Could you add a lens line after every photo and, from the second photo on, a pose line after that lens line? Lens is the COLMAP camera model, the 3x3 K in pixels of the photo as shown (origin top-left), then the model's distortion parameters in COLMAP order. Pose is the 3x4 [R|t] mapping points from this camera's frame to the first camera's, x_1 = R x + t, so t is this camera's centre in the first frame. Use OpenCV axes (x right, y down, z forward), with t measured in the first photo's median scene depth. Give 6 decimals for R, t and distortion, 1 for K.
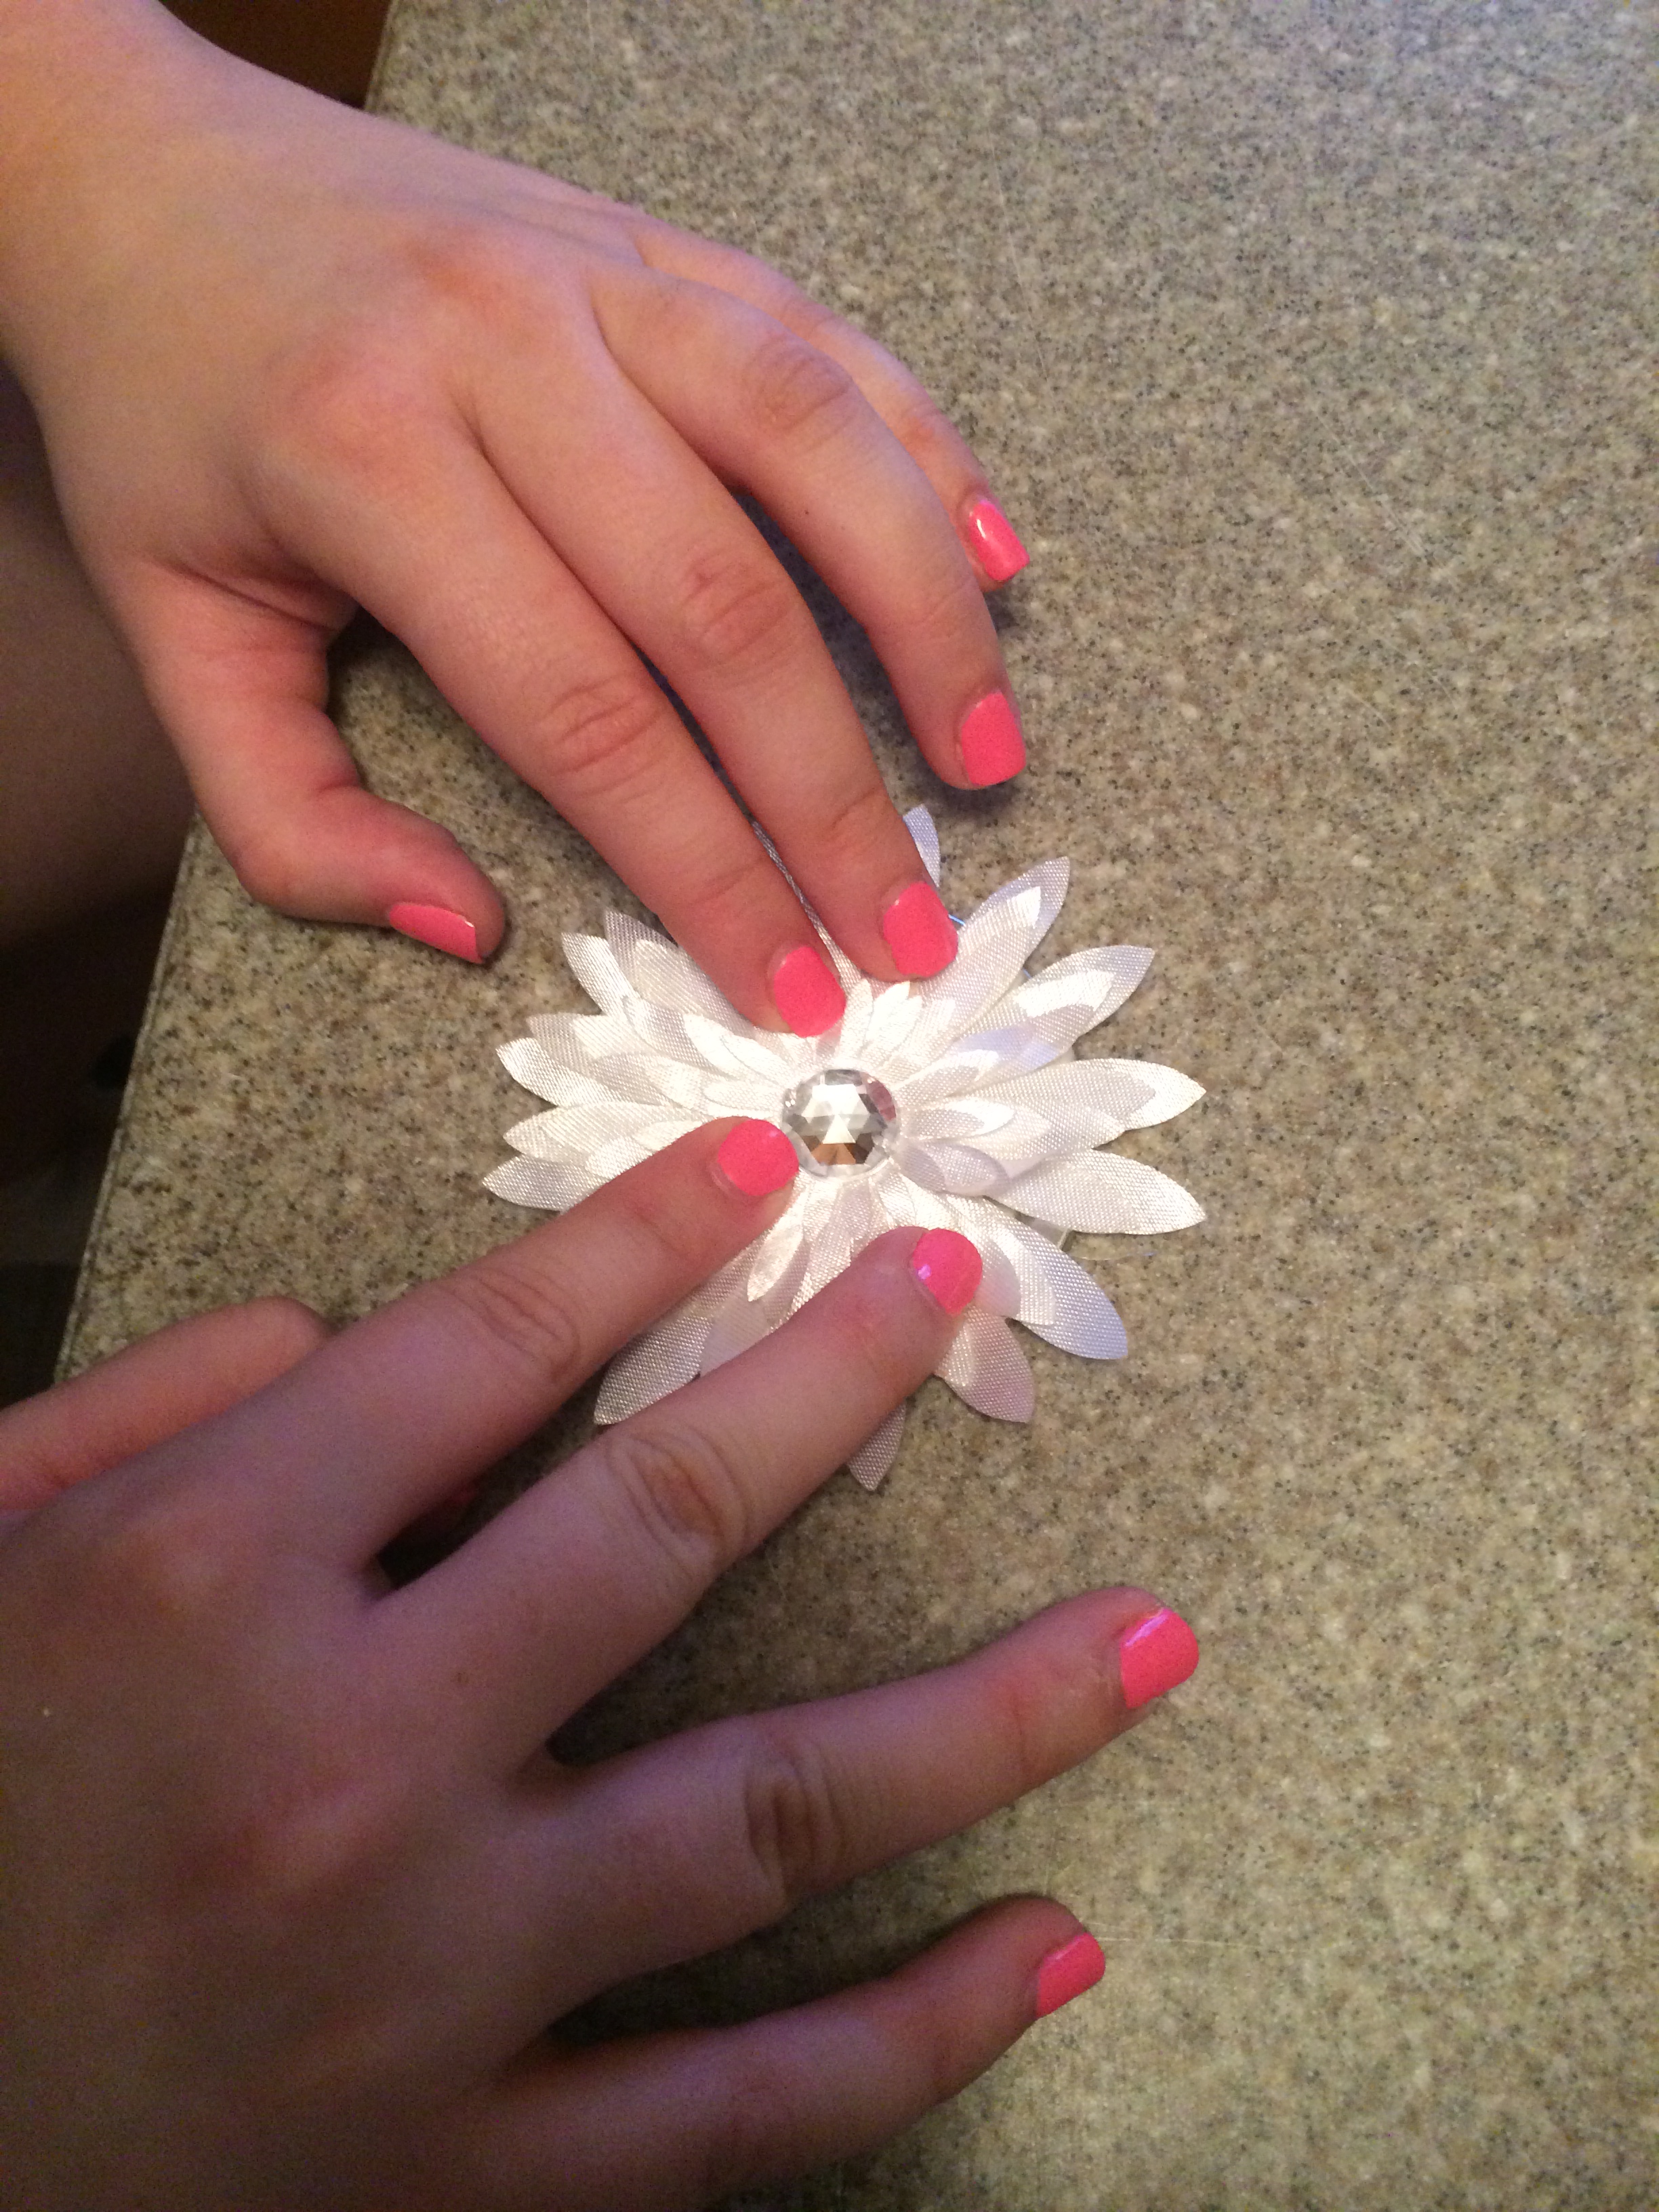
lens RADIAL K [[1844.9, 0, 838.8], [0, 1844.9, 1101.5], [0, 0, 1]] dist [0.070459, -0.115501]
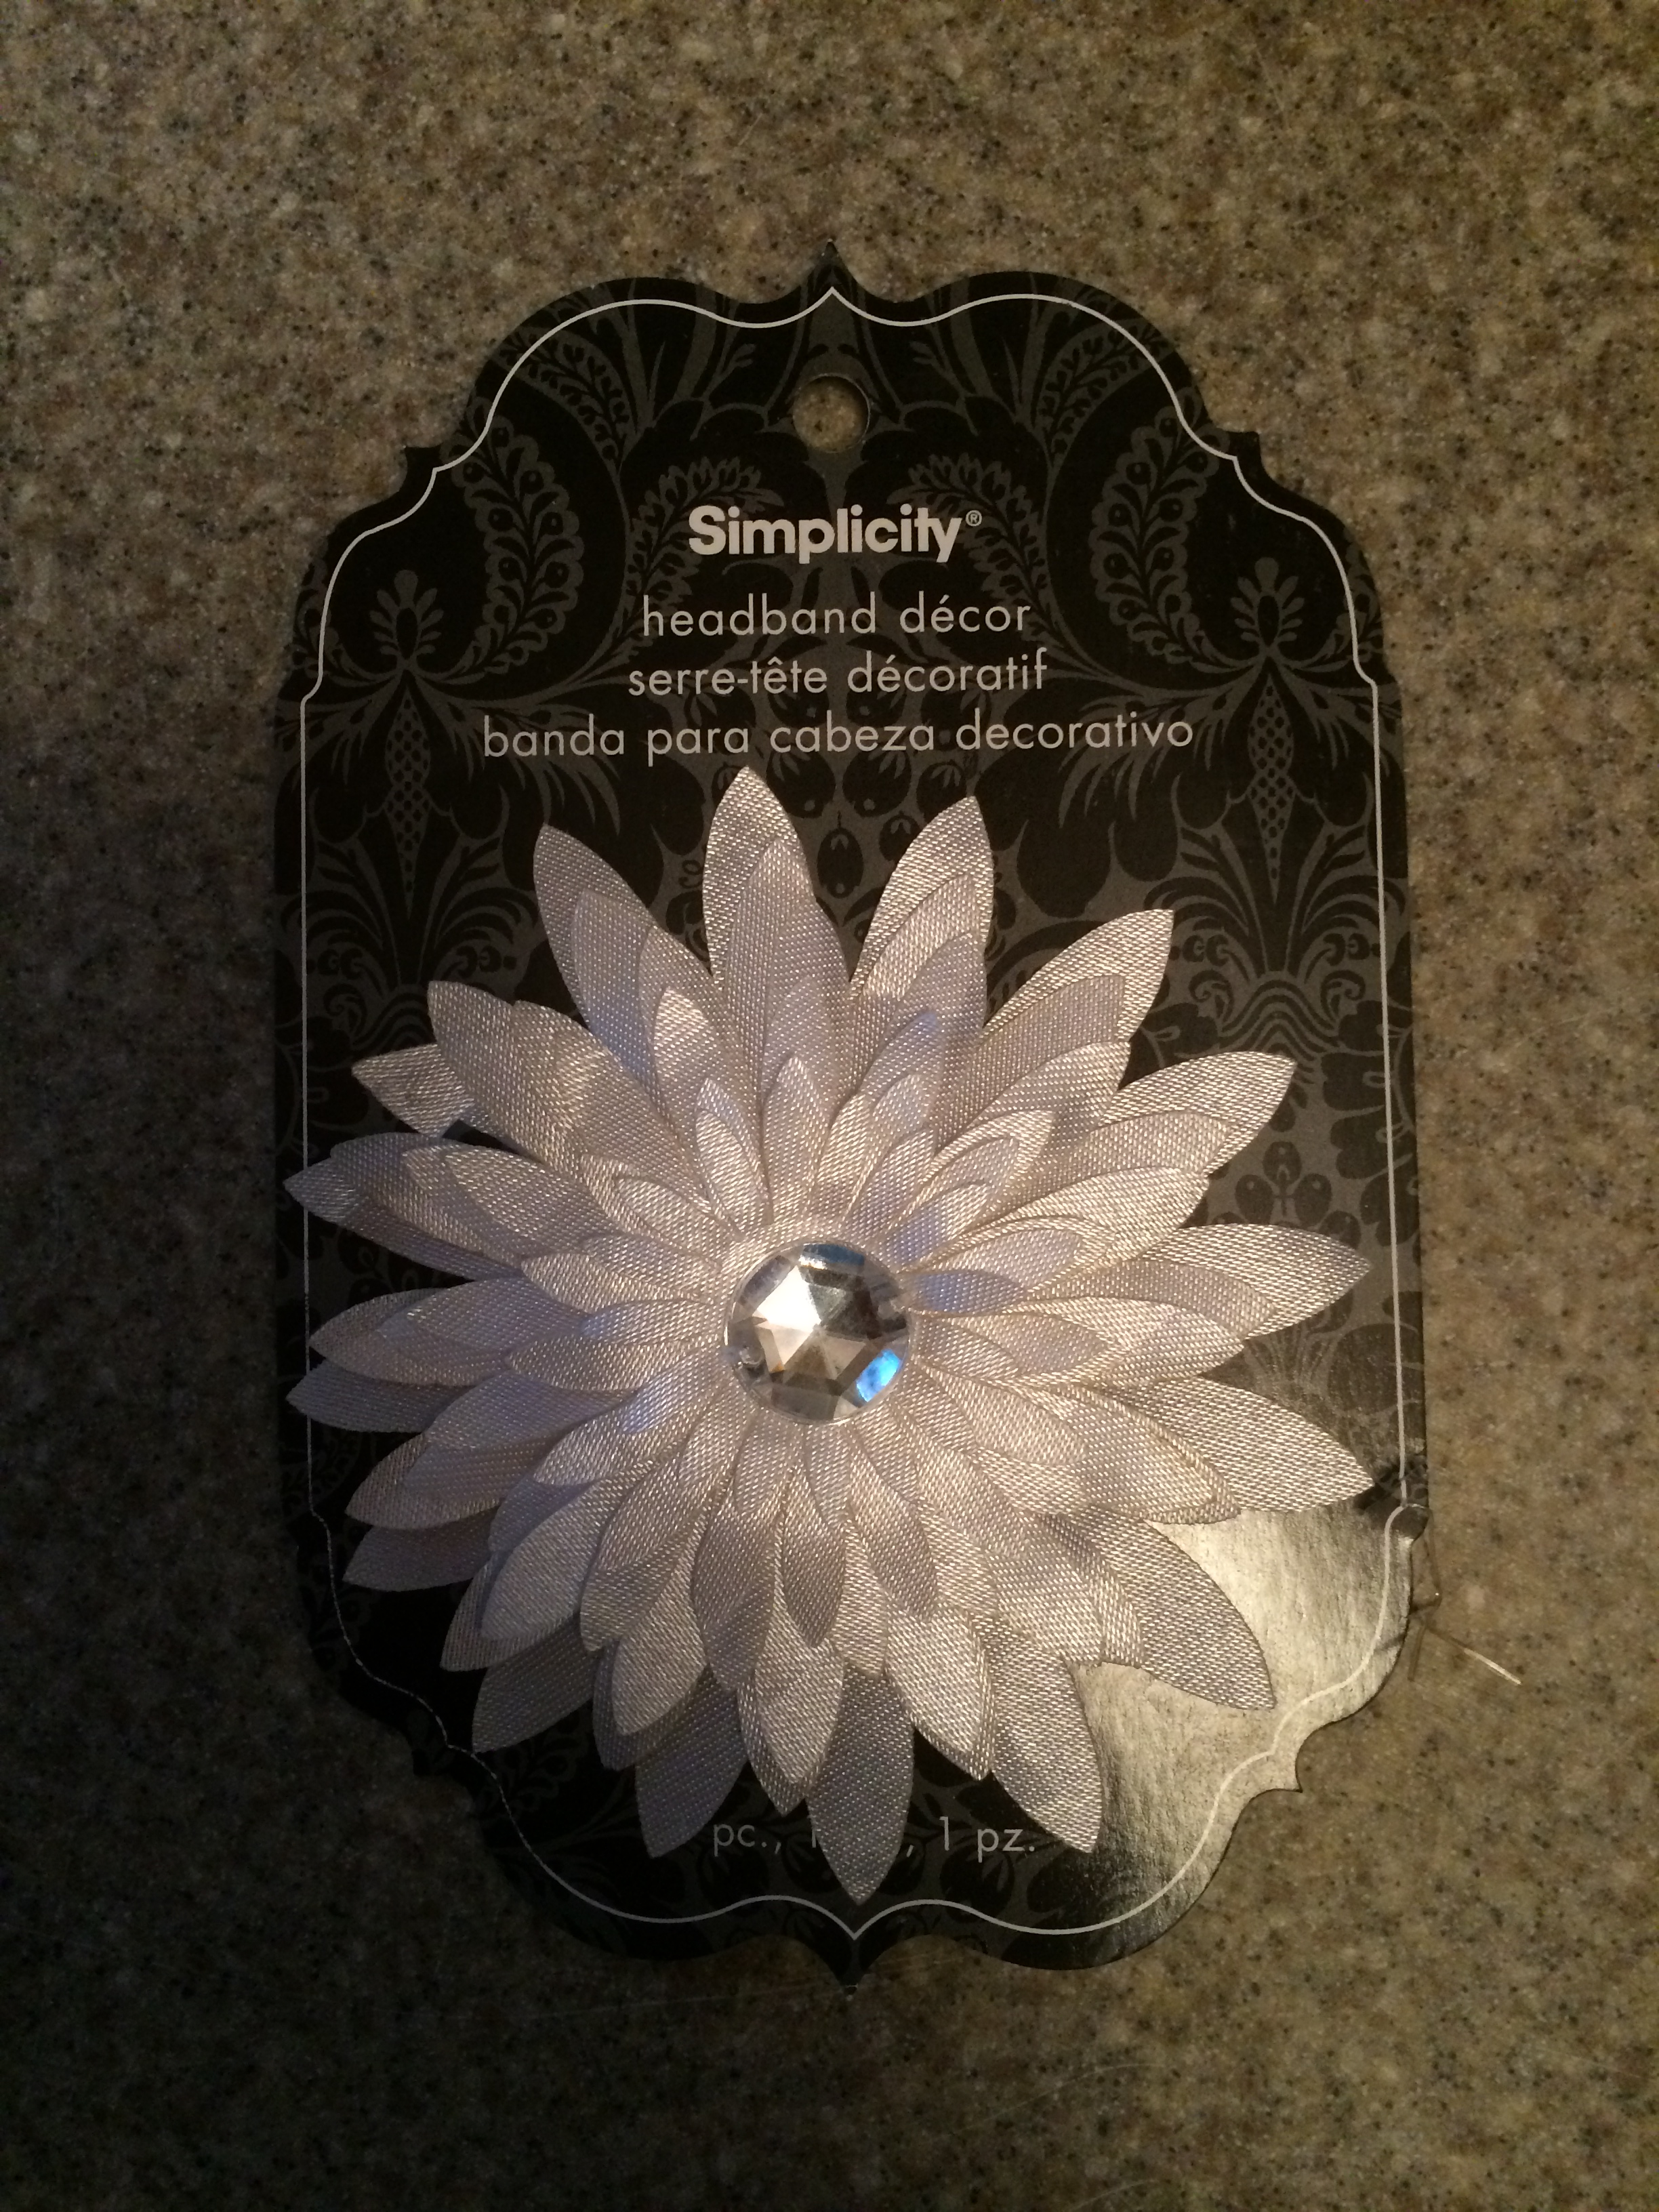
lens RADIAL K [[1844.9, 0, 872.7], [0, 1844.9, 1110.7], [0, 0, 1]] dist [0.070459, -0.115501]
pose [[0.338137, -0.936347, 0.094434, 0.526128], [0.888032, 0.350679, 0.297360, -0.578427], [-0.311548, -0.016688, 0.950084, 0.440377]]
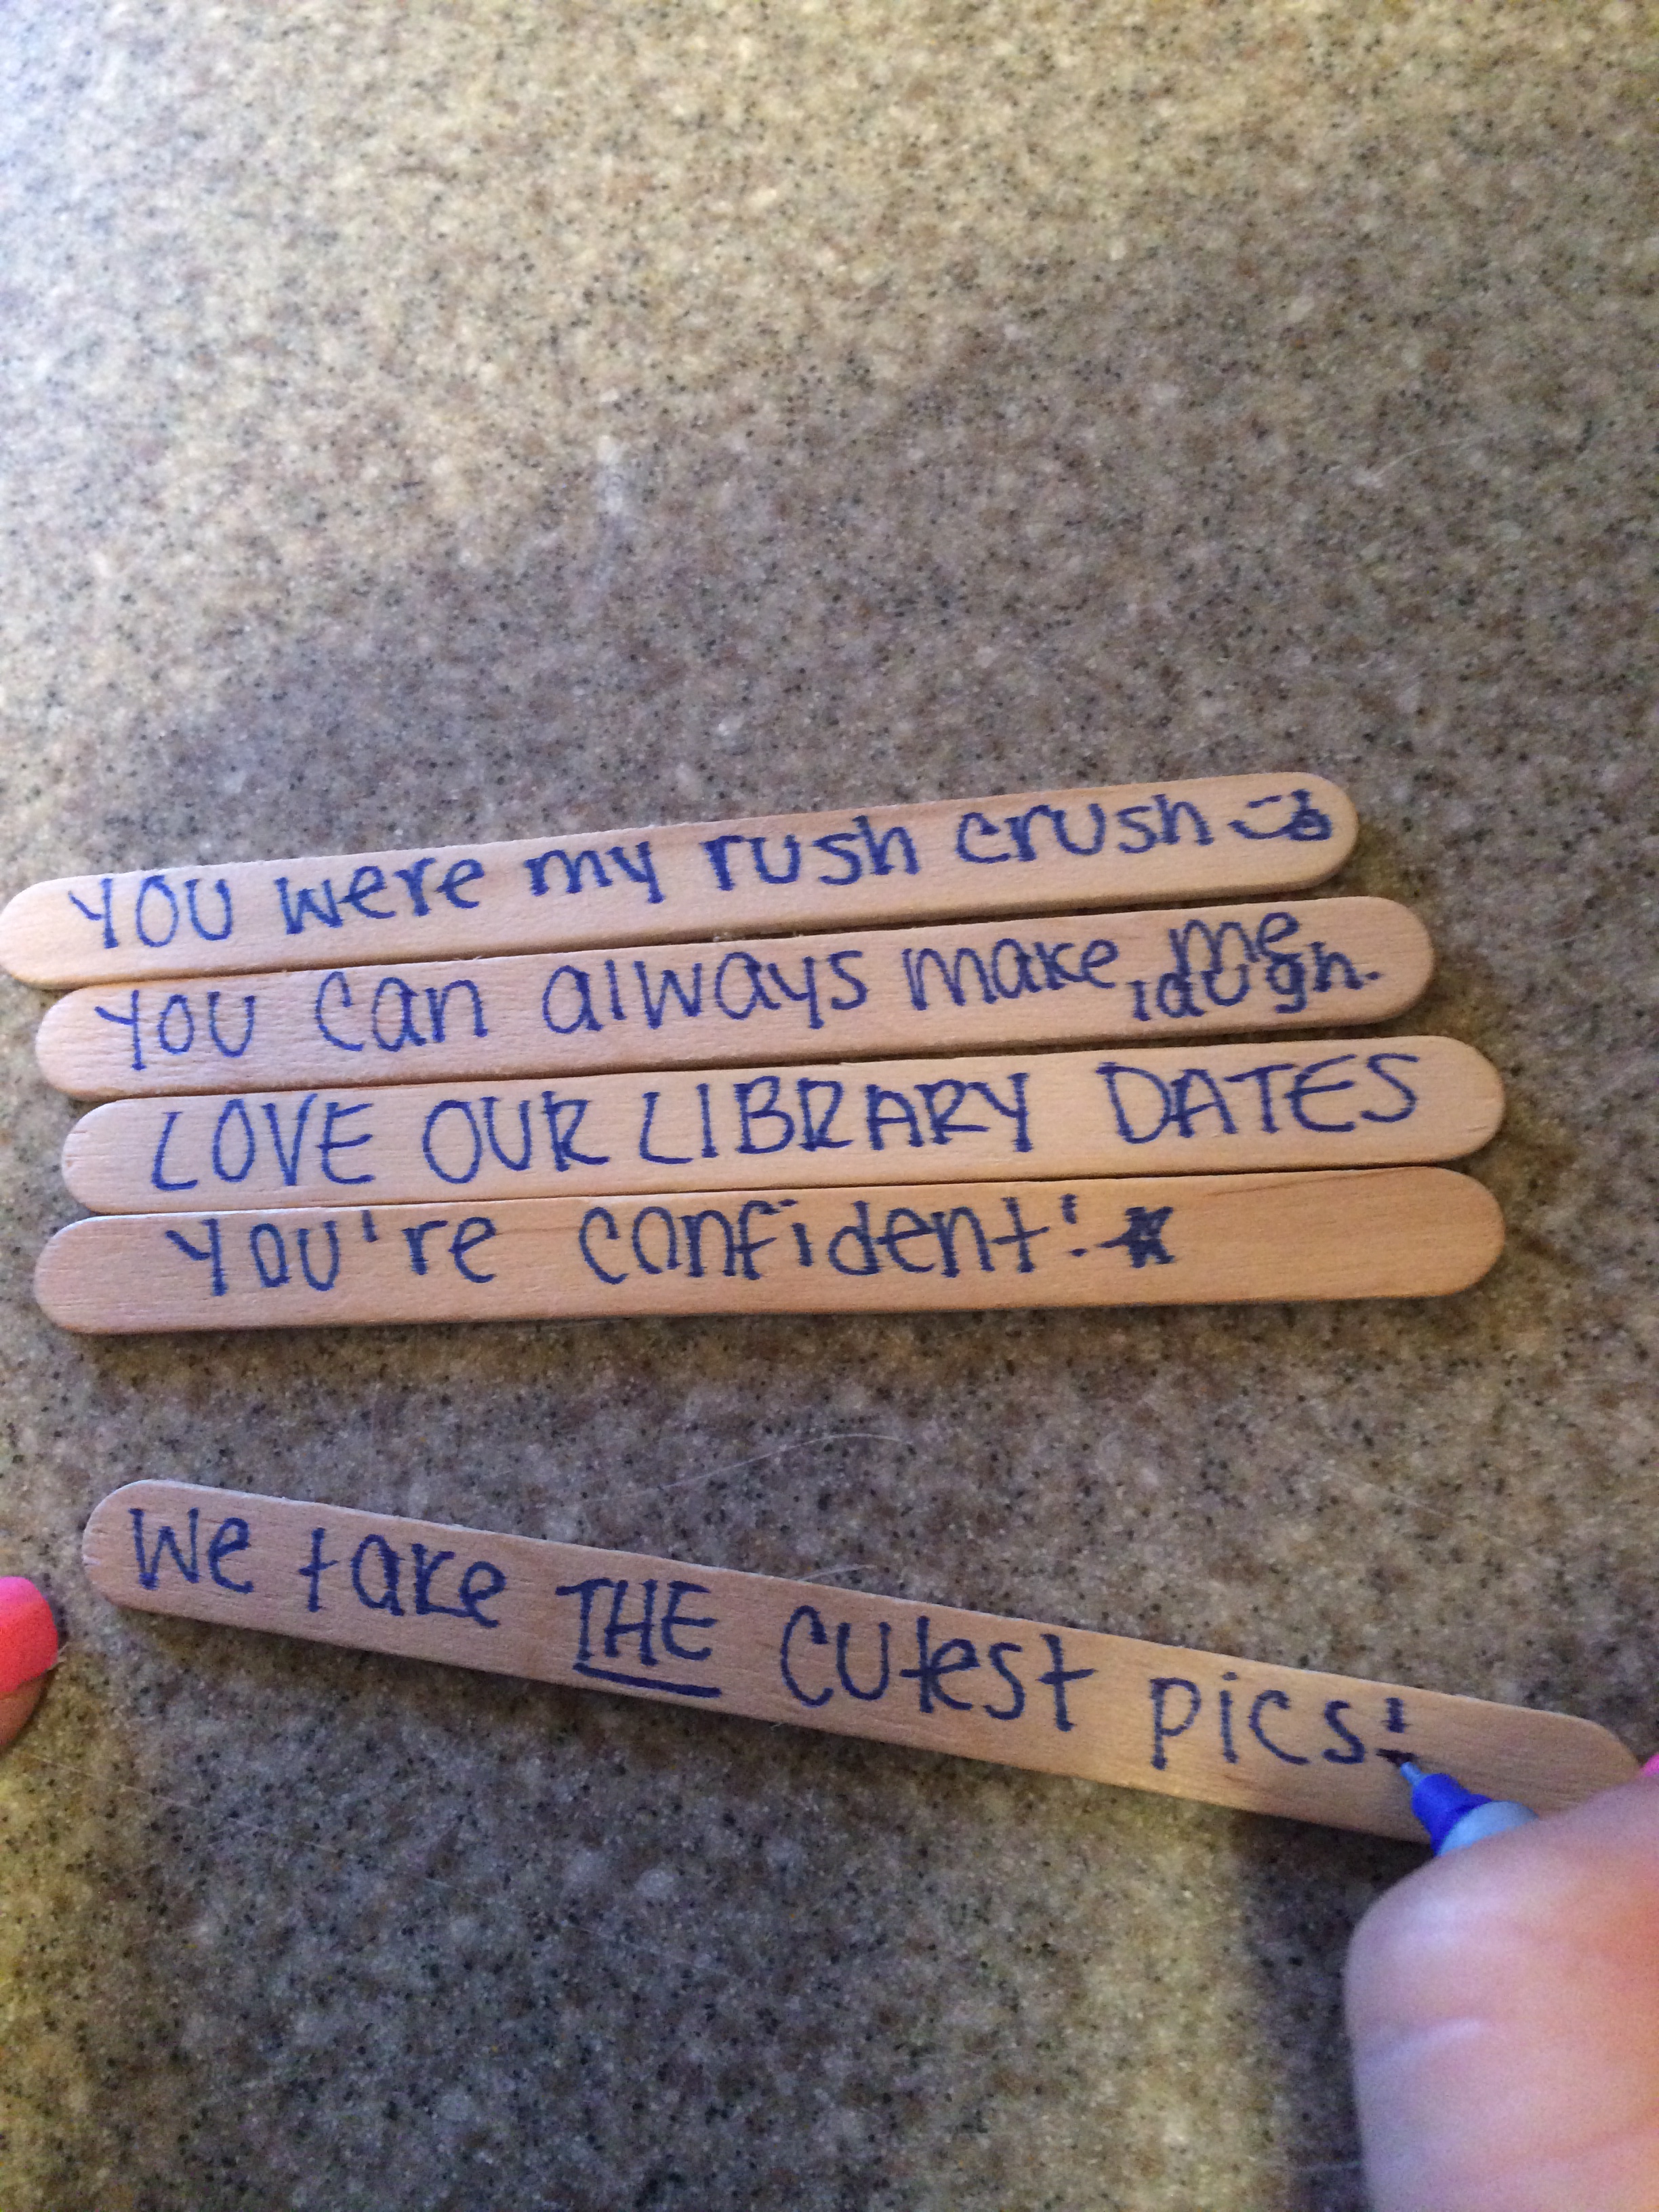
lens RADIAL K [[1844.9, 0, 846.5], [0, 1844.9, 1106.7], [0, 0, 1]] dist [0.070459, -0.115501]
pose [[0.466737, -0.850276, 0.243283, 0.269600], [0.862607, 0.498360, 0.086866, -0.315203], [-0.195103, 0.169314, 0.966058, 0.444586]]
